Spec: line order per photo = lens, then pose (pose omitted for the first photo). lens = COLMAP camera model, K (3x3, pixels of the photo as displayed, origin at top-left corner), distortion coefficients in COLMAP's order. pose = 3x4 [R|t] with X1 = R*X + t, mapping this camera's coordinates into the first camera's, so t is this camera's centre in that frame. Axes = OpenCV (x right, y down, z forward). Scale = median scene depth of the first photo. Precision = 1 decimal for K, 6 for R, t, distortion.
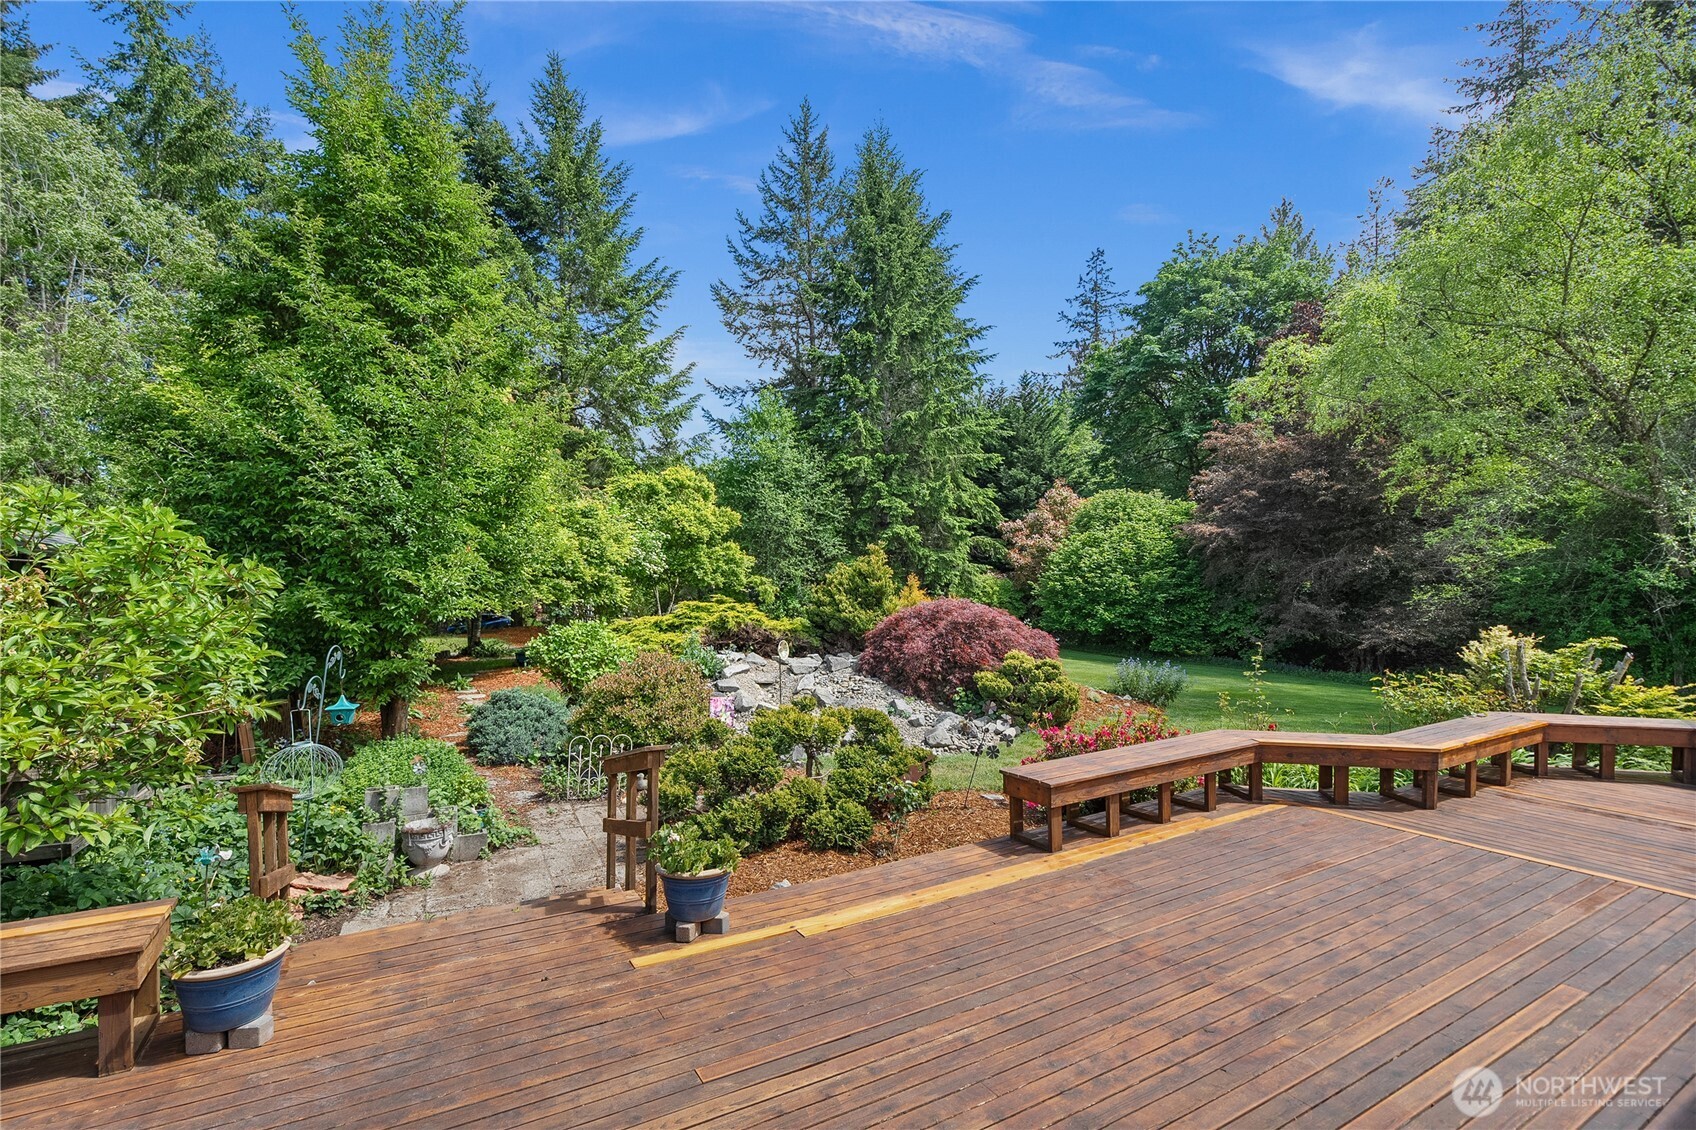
lens RADIAL K [[773.7, 0, 847.9], [0, 773.7, 612.4], [0, 0, 1]] dist [-0.008555, 0.000633]
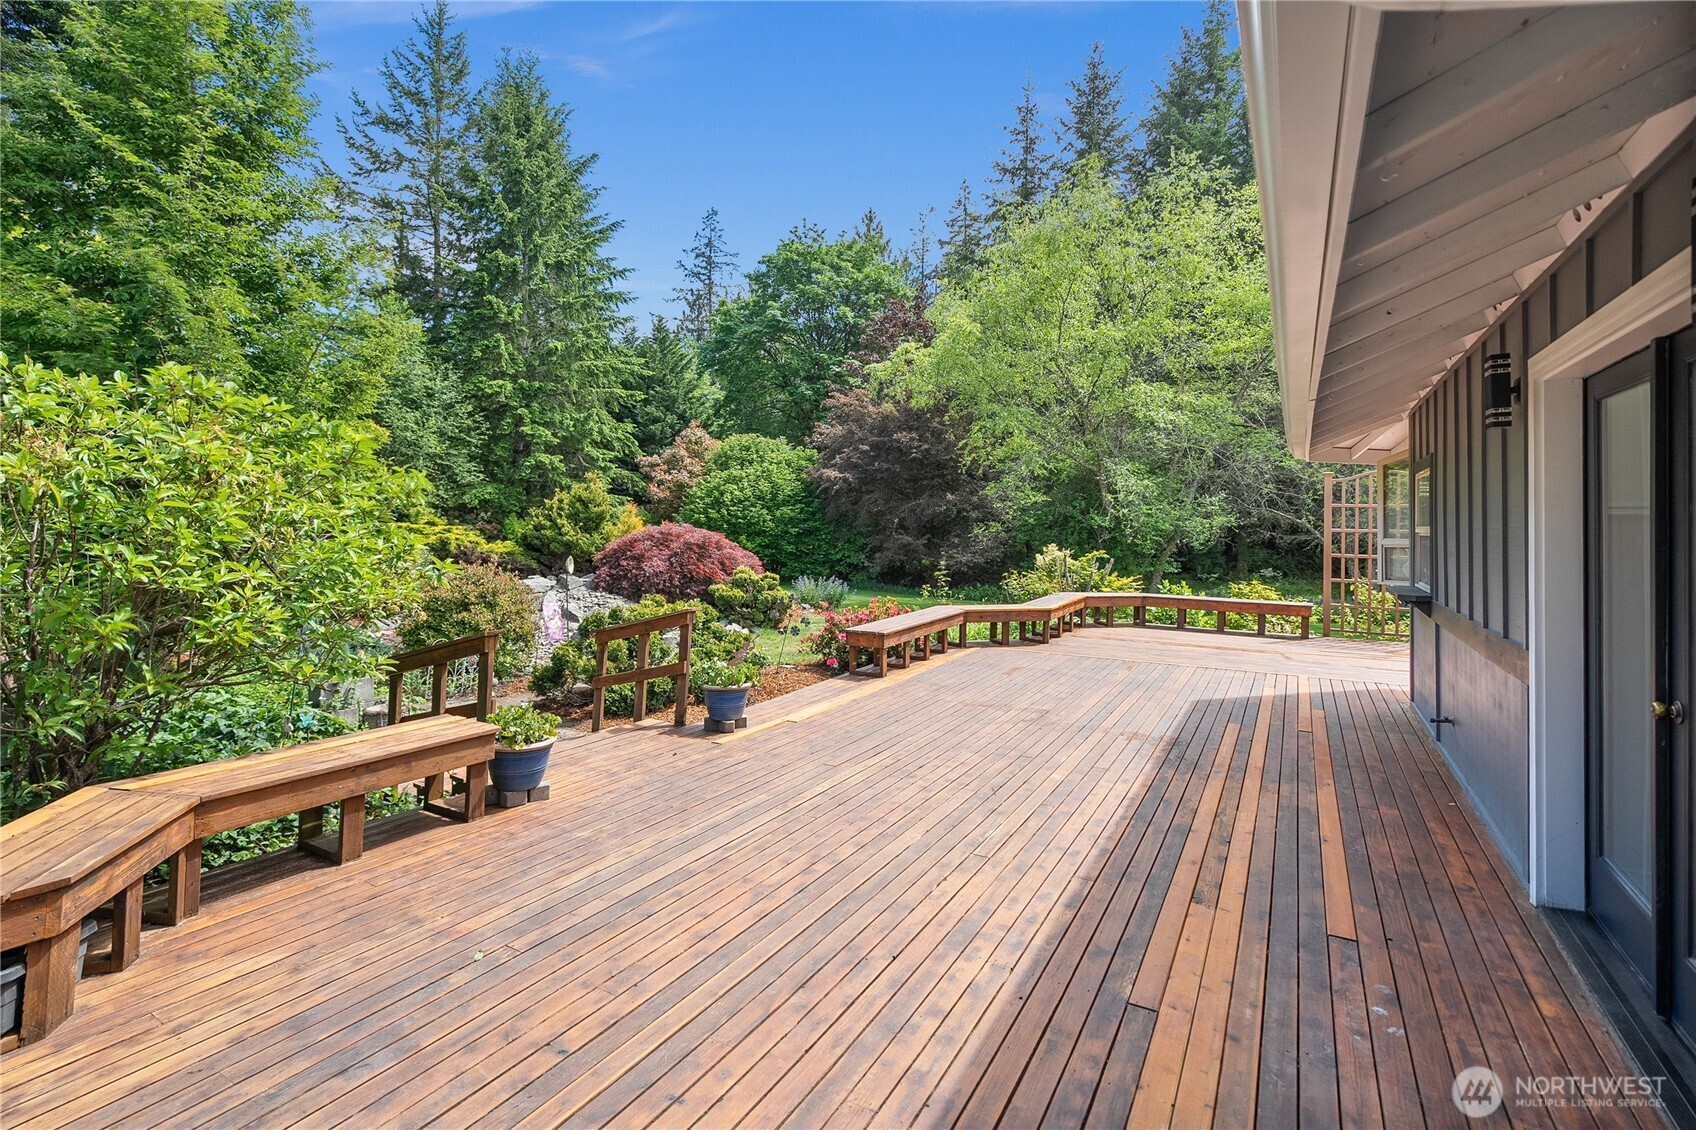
lens RADIAL K [[785.1, 0, 852.8], [0, 785.1, 545.1], [0, 0, 1]] dist [-0.050022, 0.037792]
pose [[0.859166, 0.005149, 0.511672, -0.103502], [-0.002816, 0.999982, -0.005335, 0.008353], [-0.511690, 0.003142, 0.859164, -0.058918]]
